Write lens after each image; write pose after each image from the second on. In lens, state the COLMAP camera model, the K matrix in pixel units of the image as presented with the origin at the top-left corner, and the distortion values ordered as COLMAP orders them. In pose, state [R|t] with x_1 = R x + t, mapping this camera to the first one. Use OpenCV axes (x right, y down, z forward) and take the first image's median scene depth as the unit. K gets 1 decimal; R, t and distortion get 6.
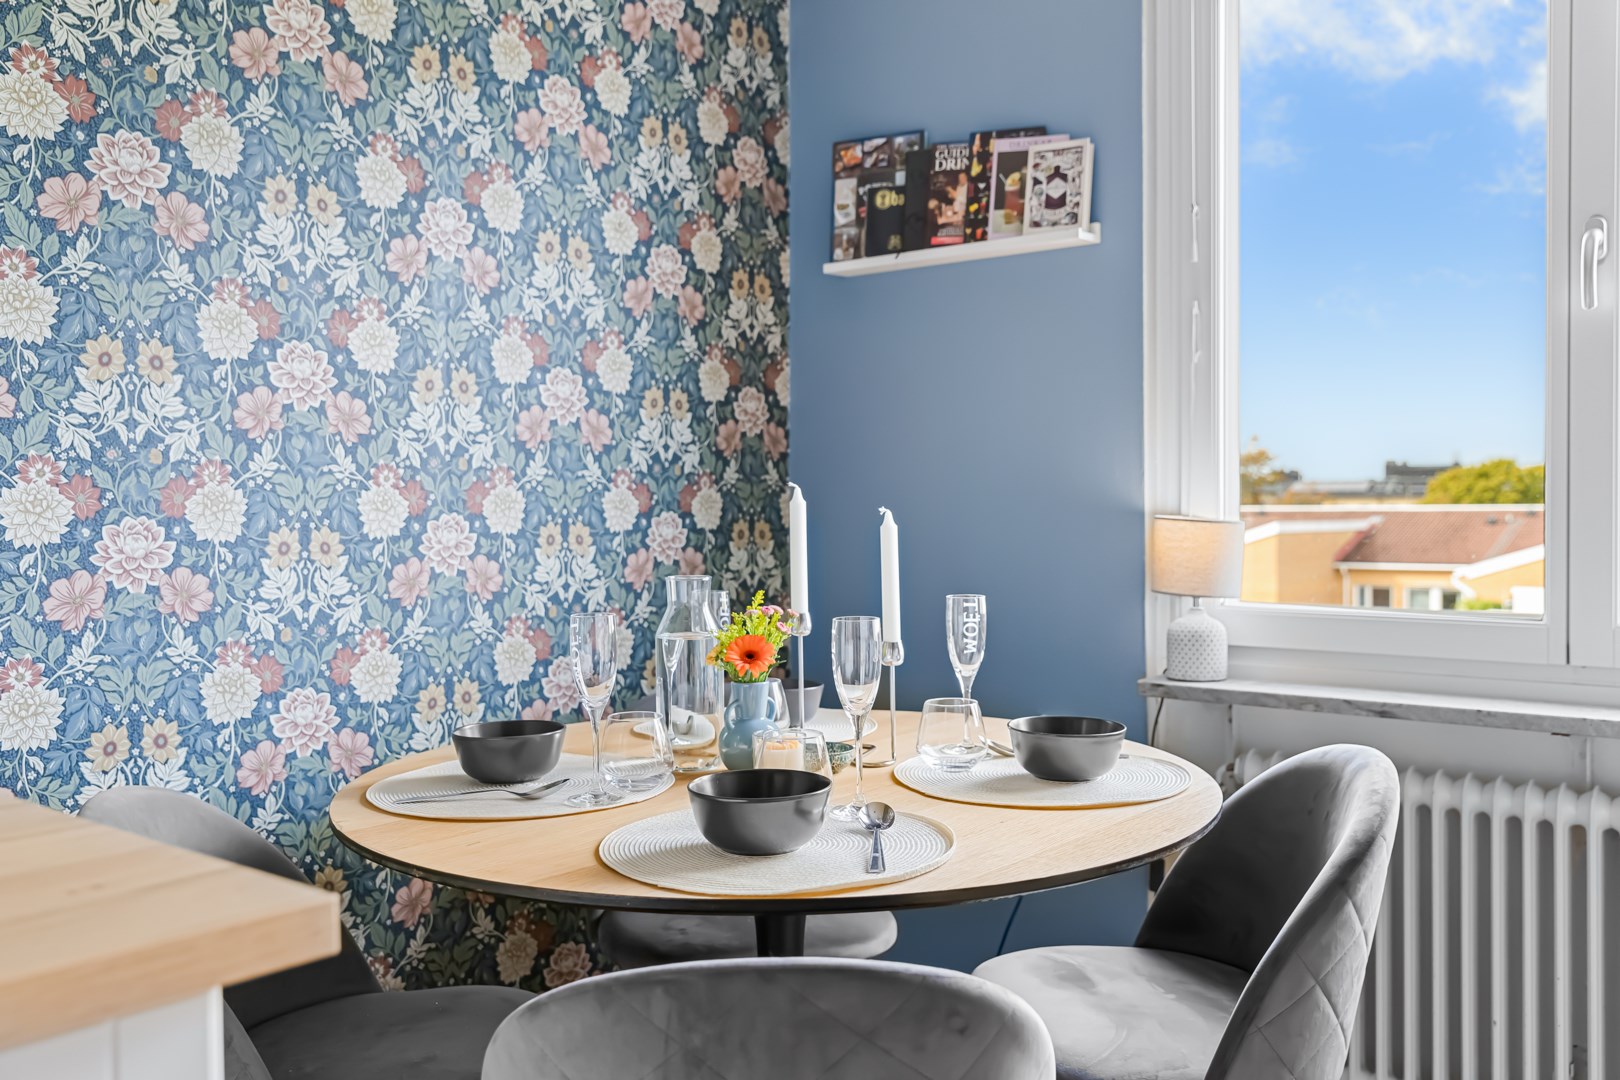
lens RADIAL K [[1484.8, 0, 810.8], [0, 1484.8, 541.1], [0, 0, 1]] dist [0.046608, 0.000000]
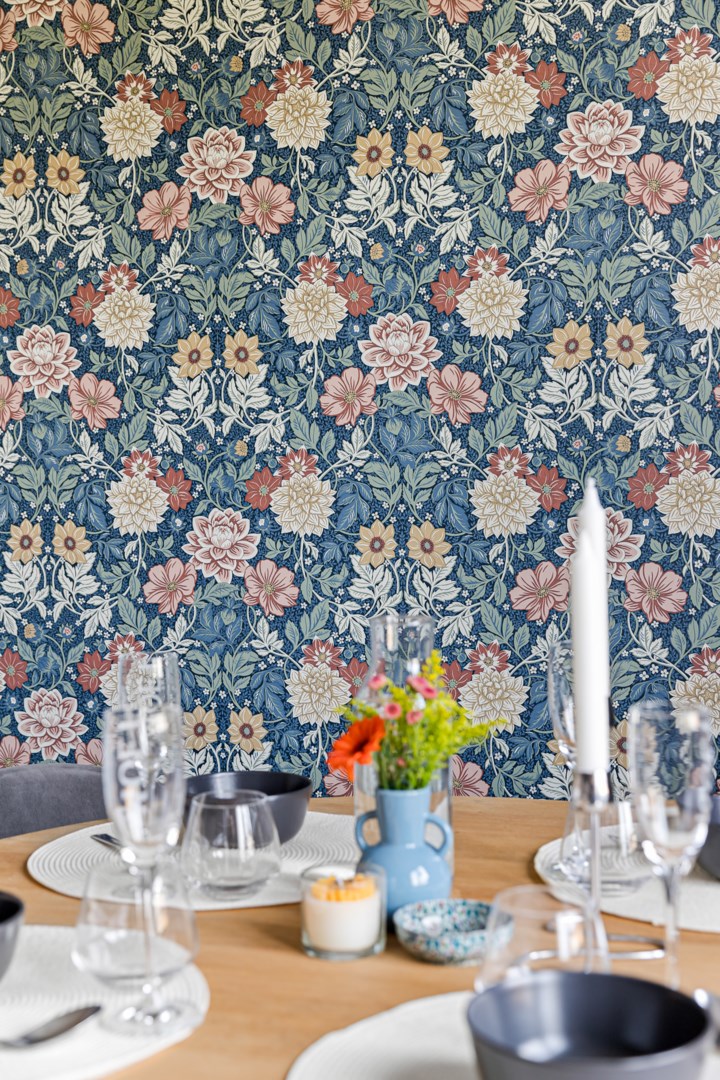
lens RADIAL K [[1480.9, 0, 367.9], [0, 1480.9, 576.2], [0, 0, 1]] dist [0.026507, 0.000000]
pose [[0.365330, 0.052964, -0.929370, 0.522643], [-0.023325, 0.998587, 0.047740, -0.020330], [0.930586, 0.004236, 0.366049, 0.717134]]
